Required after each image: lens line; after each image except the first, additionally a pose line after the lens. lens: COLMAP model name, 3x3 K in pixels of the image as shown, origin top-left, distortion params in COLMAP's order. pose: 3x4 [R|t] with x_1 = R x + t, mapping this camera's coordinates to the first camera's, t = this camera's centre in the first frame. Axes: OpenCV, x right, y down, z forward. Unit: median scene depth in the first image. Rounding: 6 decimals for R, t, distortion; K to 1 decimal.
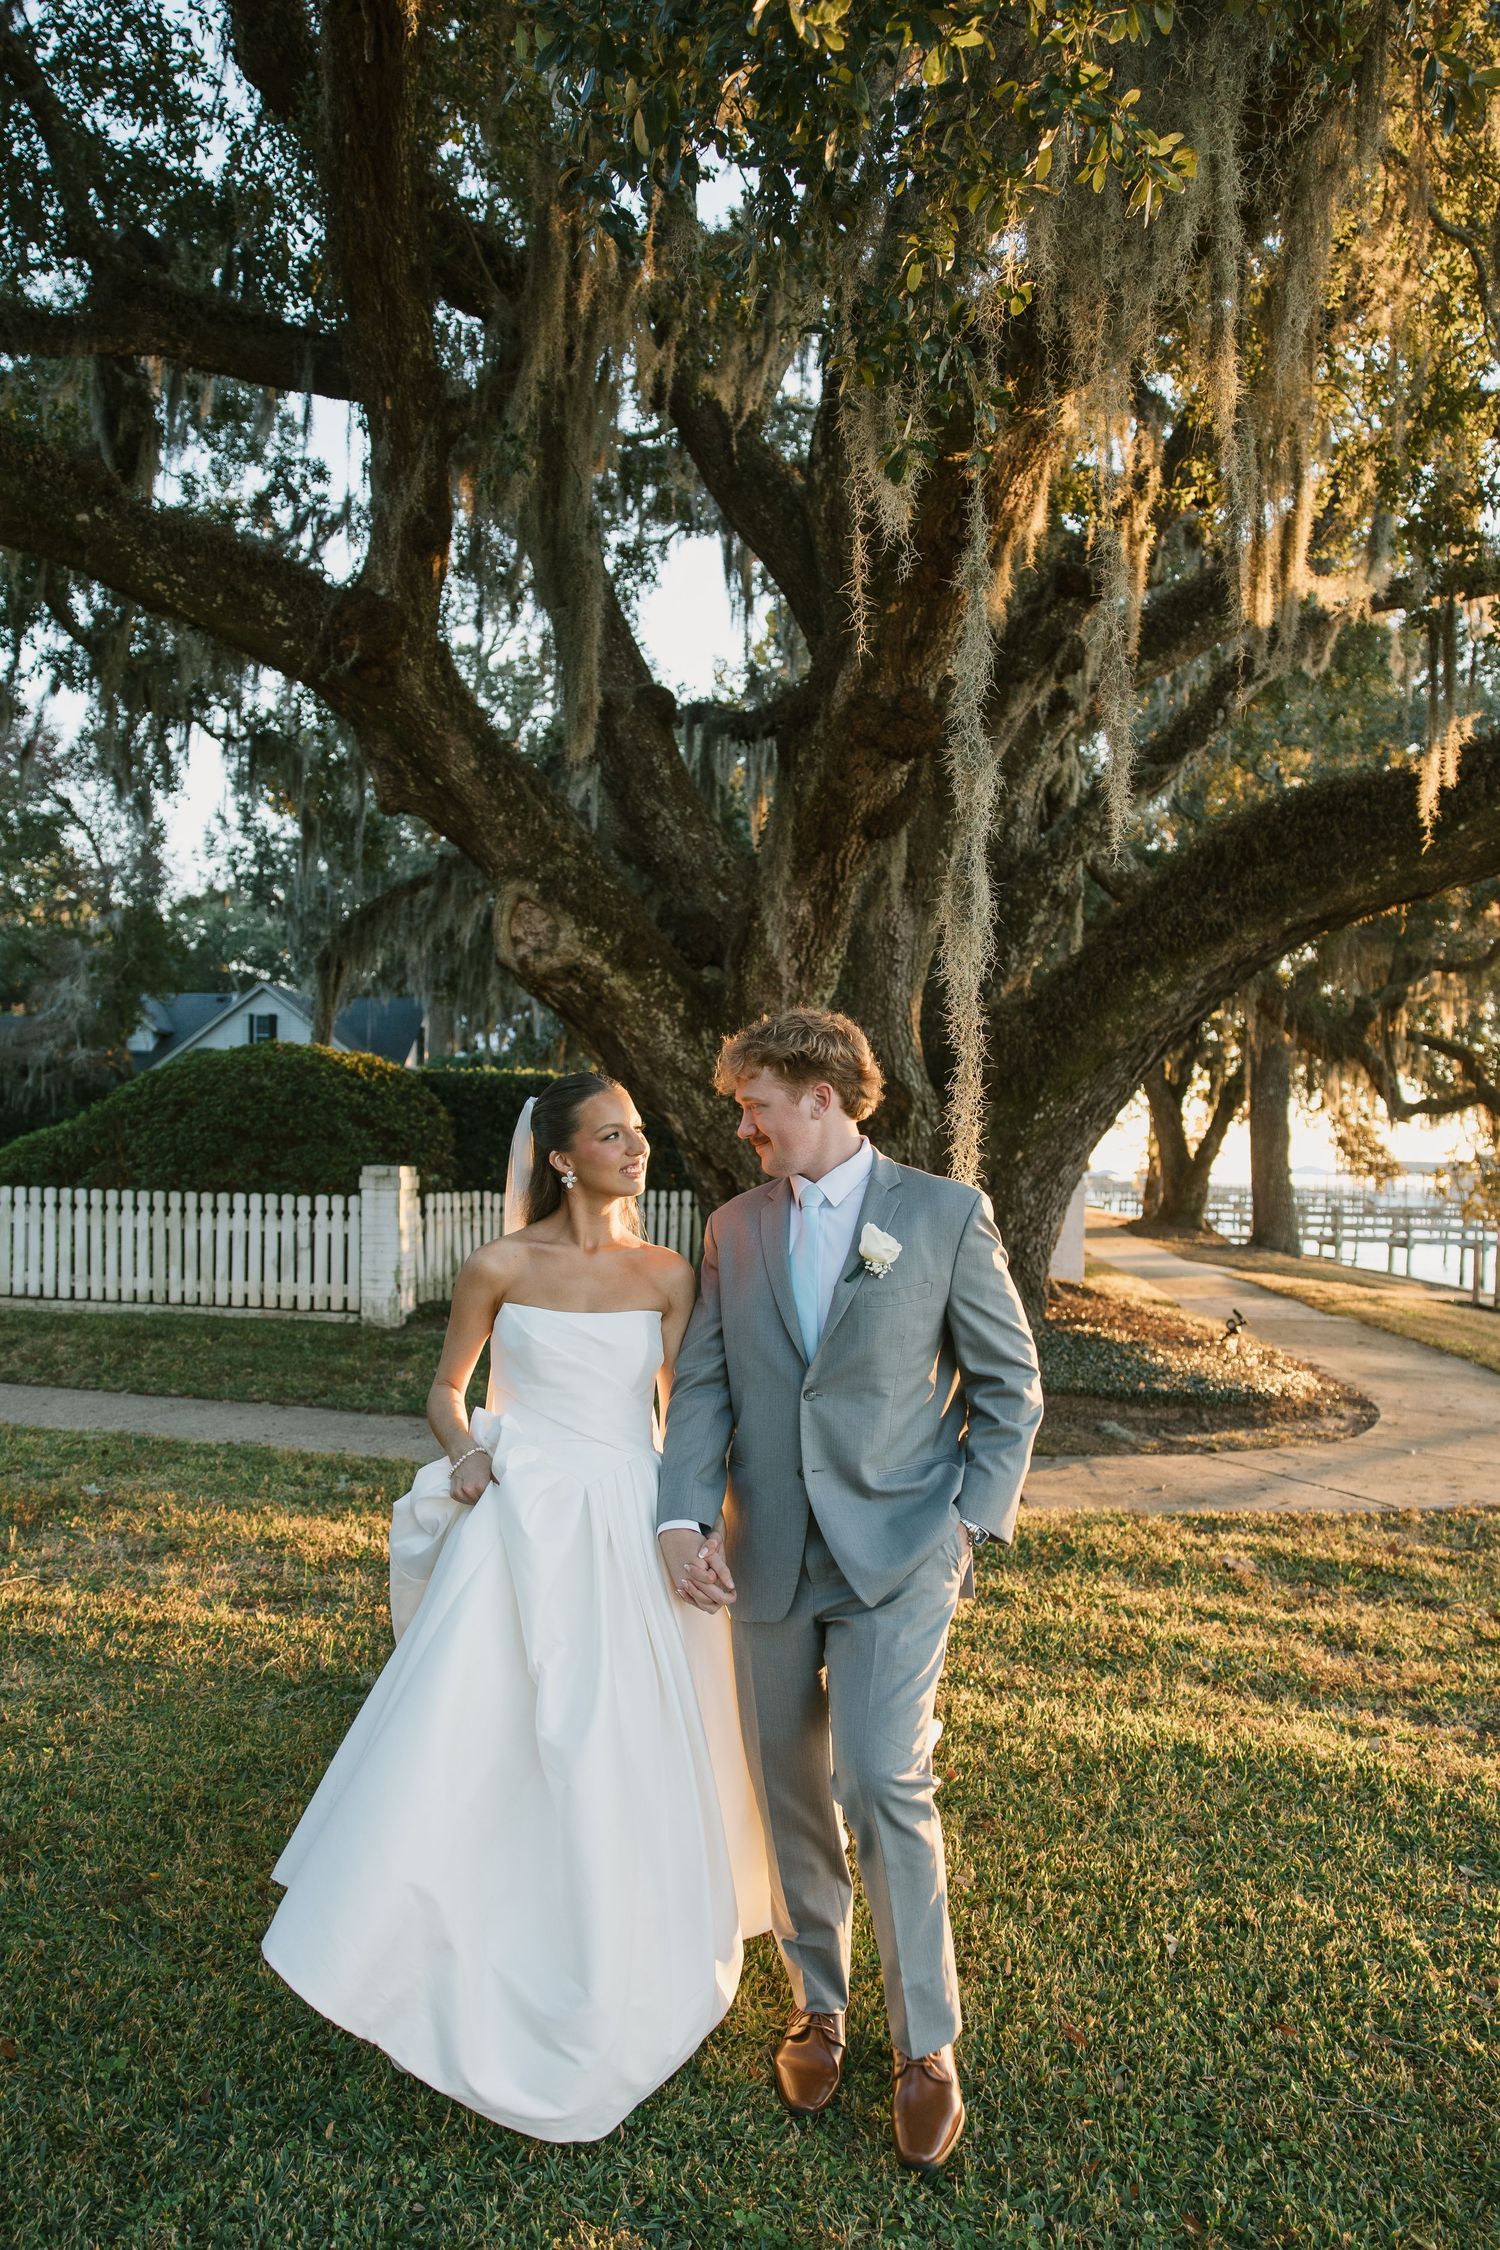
lens RADIAL K [[1223.3, 0, 749.8], [0, 1223.3, 1119.0], [0, 0, 1]] dist [0.008799, 0.000955]
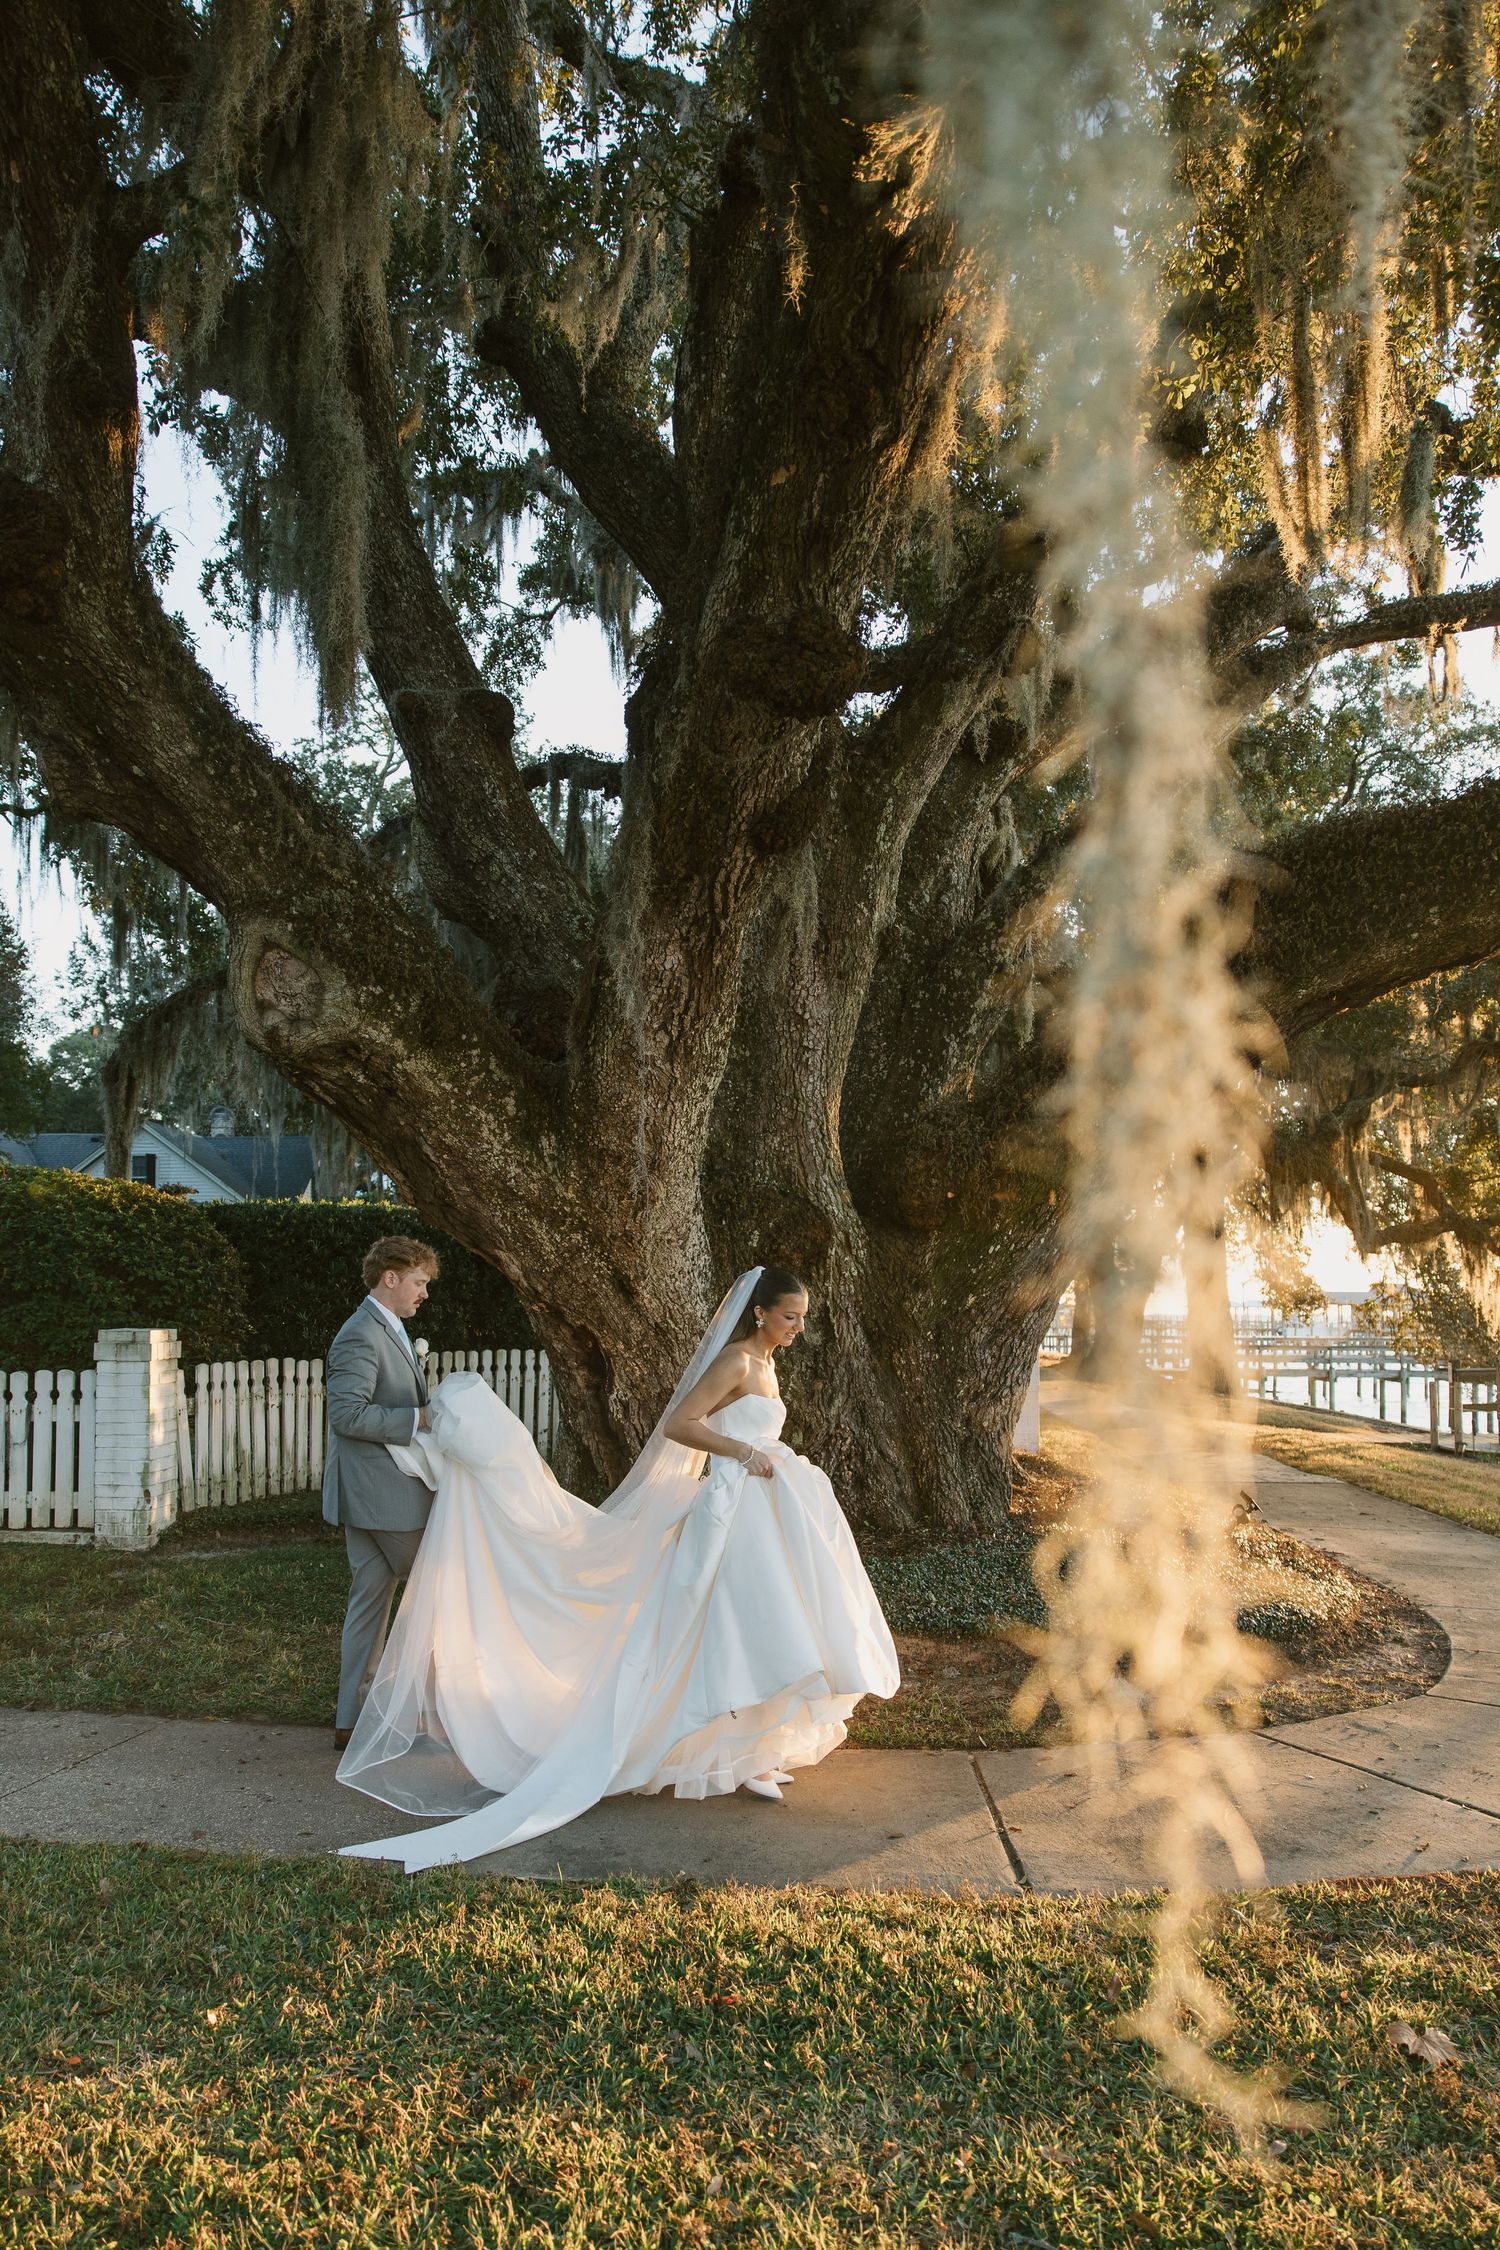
lens RADIAL K [[1223.3, 0, 749.8], [0, 1223.3, 1119.0], [0, 0, 1]] dist [0.008799, 0.000955]
pose [[0.997945, -0.007448, 0.063637, 0.030964], [0.014686, 0.993368, -0.114037, 0.002090], [-0.062365, 0.114738, 0.991436, 0.217295]]
